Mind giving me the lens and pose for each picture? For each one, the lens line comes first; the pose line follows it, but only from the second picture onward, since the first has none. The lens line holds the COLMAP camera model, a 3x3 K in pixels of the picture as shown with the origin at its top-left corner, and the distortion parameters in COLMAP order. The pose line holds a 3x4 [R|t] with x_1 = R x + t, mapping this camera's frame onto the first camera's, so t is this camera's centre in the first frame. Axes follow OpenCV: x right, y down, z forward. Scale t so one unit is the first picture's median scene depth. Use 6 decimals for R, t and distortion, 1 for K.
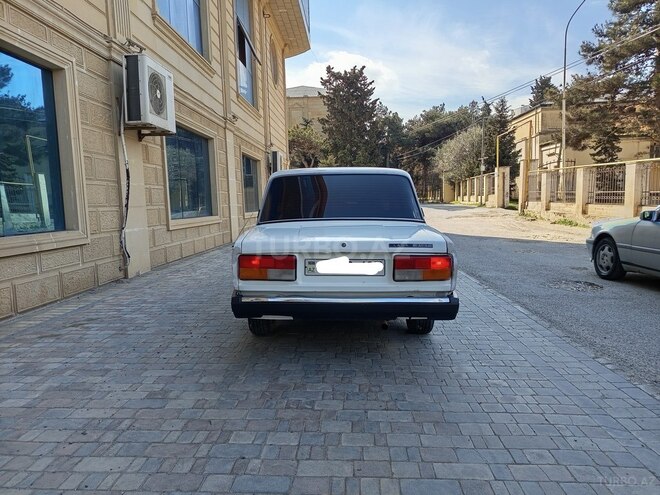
lens RADIAL K [[457.3, 0, 330.4], [0, 457.3, 250.8], [0, 0, 1]] dist [0.059307, -0.062698]
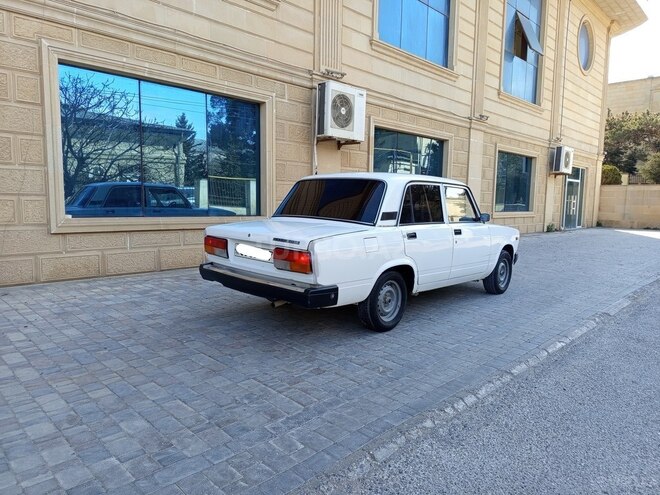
lens RADIAL K [[457.3, 0, 330.0], [0, 457.3, 247.5], [0, 0, 1]] dist [0.060837, -0.063171]
pose [[0.741666, 0.107403, -0.662115, 0.463251], [-0.107209, 0.993389, 0.041050, -0.024434], [0.662146, 0.040540, 0.748277, 0.078184]]
